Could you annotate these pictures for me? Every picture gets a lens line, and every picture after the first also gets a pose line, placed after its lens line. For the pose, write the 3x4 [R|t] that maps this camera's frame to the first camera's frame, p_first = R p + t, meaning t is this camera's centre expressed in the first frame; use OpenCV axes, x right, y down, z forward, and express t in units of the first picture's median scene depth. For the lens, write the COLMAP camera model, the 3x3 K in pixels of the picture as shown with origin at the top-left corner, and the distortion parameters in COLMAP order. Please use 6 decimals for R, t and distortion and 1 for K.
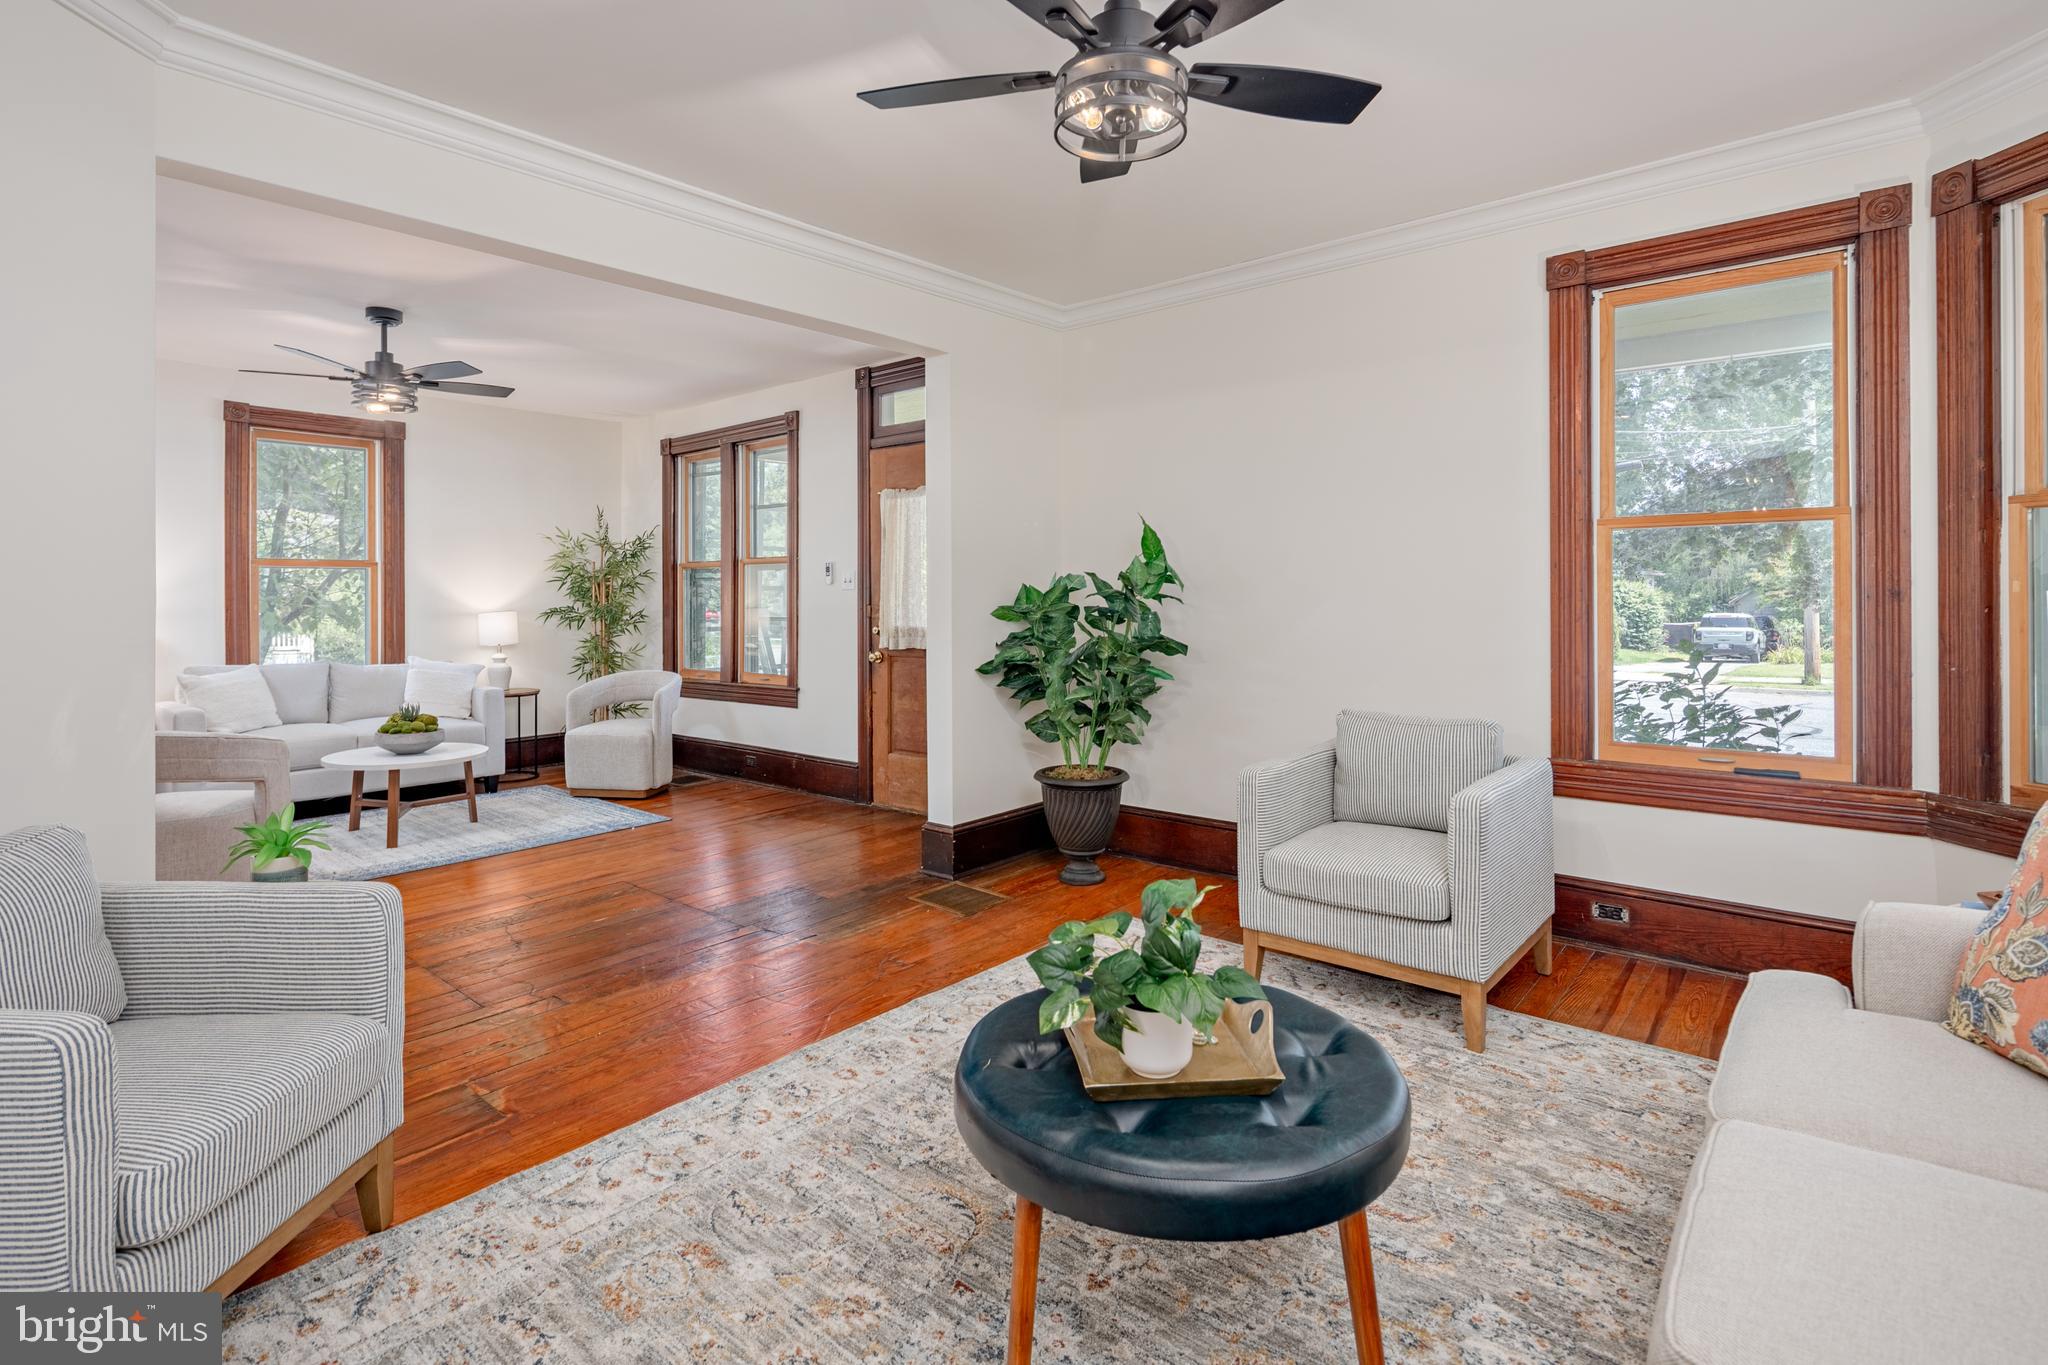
lens RADIAL K [[1015.6, 0, 1017.6], [0, 1015.6, 581.2], [0, 0, 1]] dist [0.024821, 0.000390]
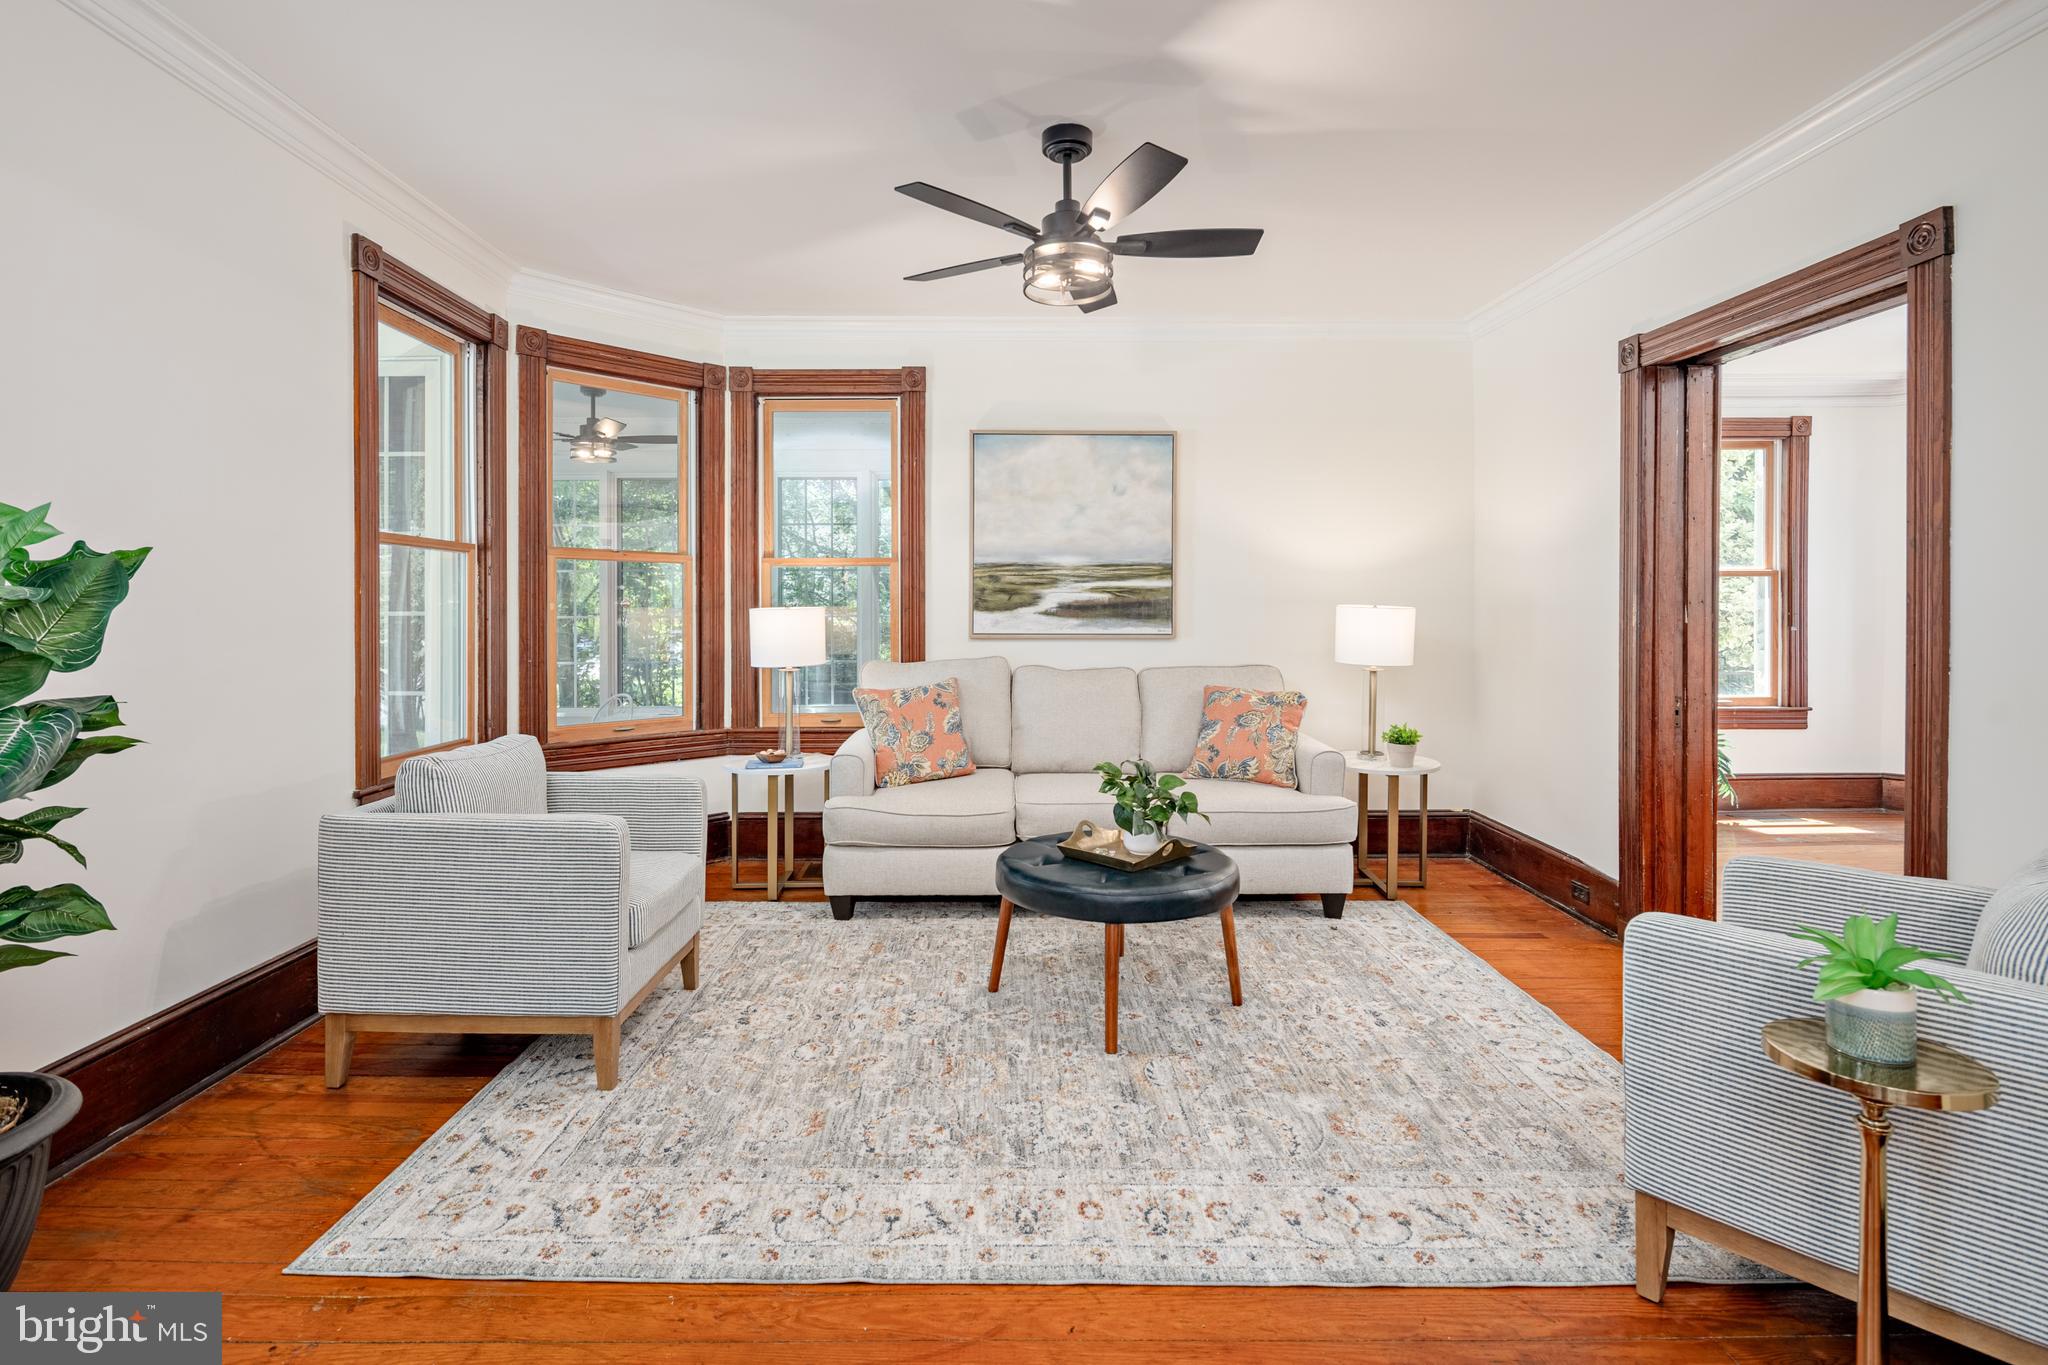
lens RADIAL K [[1011.1, 0, 1025.3], [0, 1011.1, 618.2], [0, 0, 1]] dist [-0.001047, -0.000219]
pose [[-0.678137, 0.004650, 0.734920, -0.774469], [-0.001252, 0.999971, -0.007482, 0.041445], [-0.734934, -0.005994, -0.678112, 1.723393]]
